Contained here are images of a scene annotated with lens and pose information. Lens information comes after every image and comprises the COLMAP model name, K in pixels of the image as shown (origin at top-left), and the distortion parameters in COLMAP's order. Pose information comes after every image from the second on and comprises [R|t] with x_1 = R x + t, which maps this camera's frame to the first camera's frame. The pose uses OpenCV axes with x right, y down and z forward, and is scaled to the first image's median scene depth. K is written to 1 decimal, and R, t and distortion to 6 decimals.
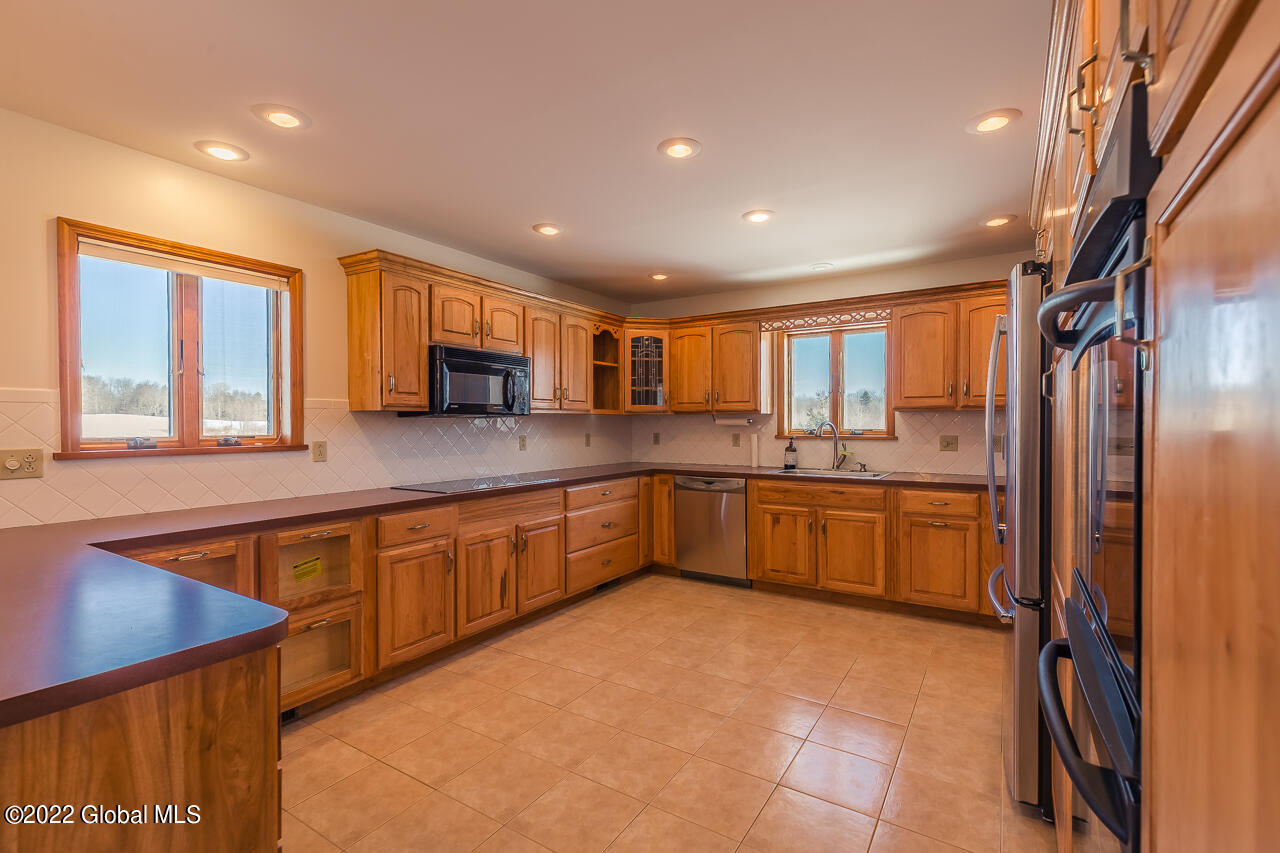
lens RADIAL K [[573.0, 0, 640.0], [0, 573.0, 426.5], [0, 0, 1]] dist [0.001460, 0.000004]
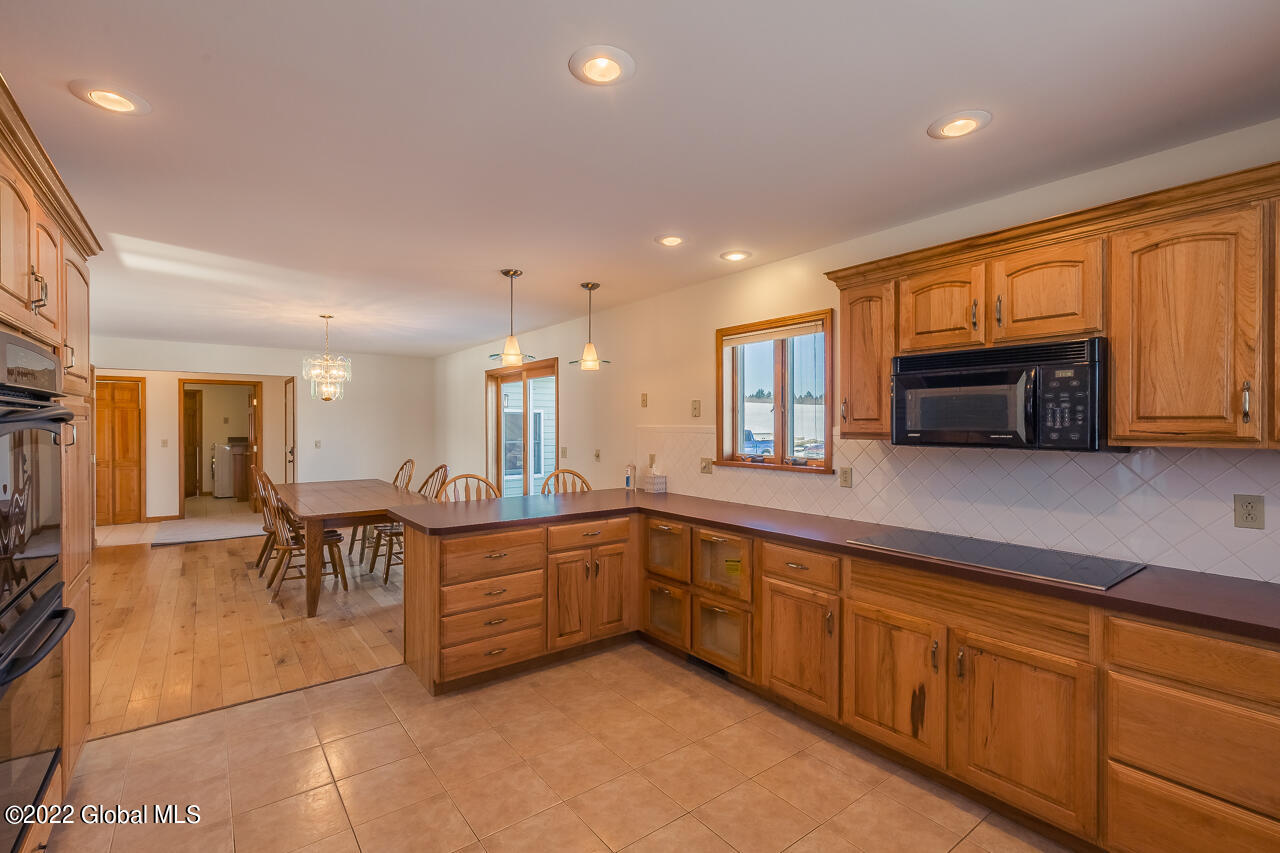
lens RADIAL K [[573.0, 0, 640.0], [0, 573.0, 426.5], [0, 0, 1]] dist [0.001460, 0.000004]
pose [[-0.347204, 0.005783, -0.937772, 0.503849], [-0.006939, 0.999938, 0.008736, -0.050986], [0.937764, 0.009540, -0.347142, 0.940133]]
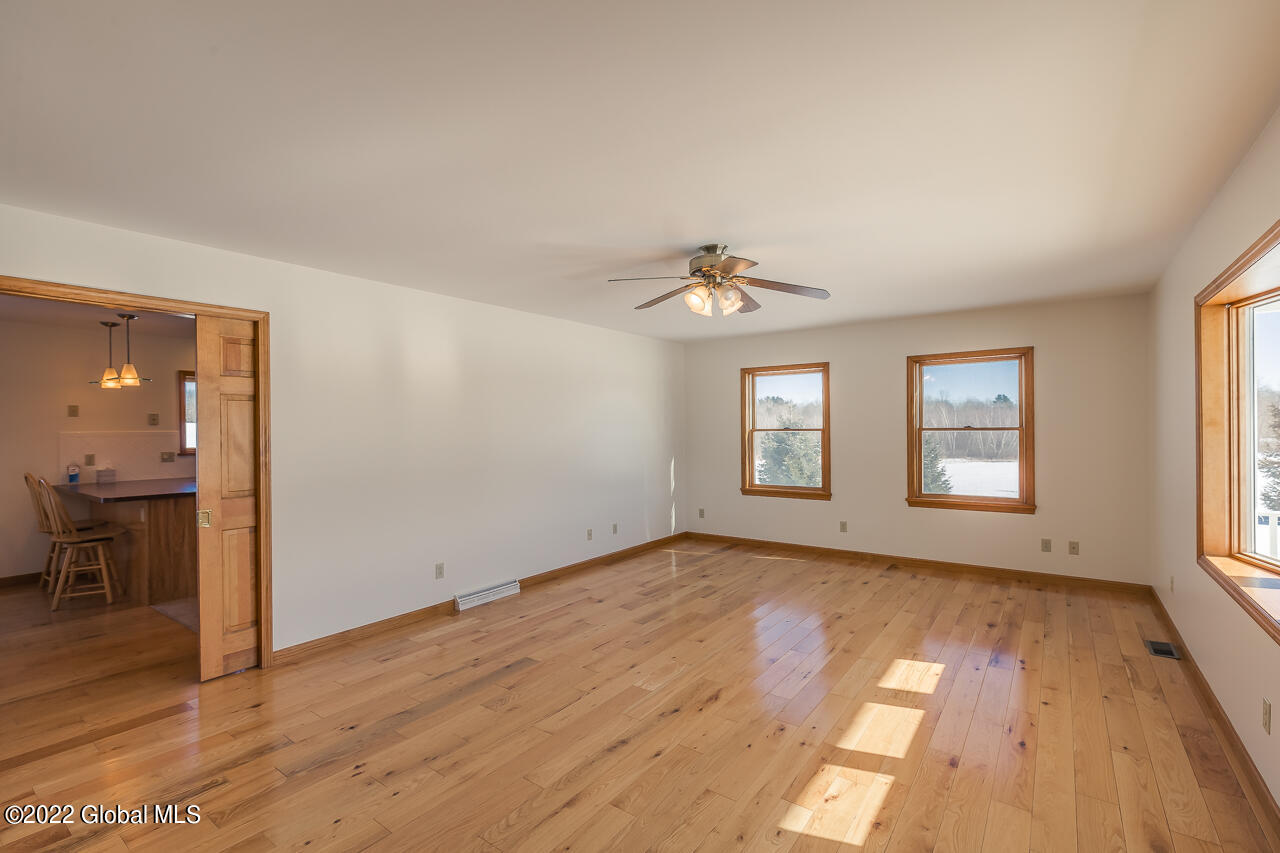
lens RADIAL K [[573.0, 0, 640.0], [0, 573.0, 426.5], [0, 0, 1]] dist [0.001460, 0.000004]
pose [[0.997934, -0.007676, -0.063782, 0.976304], [0.007226, 0.999947, -0.007287, -0.033081], [0.063835, 0.006811, 0.997937, -1.141328]]
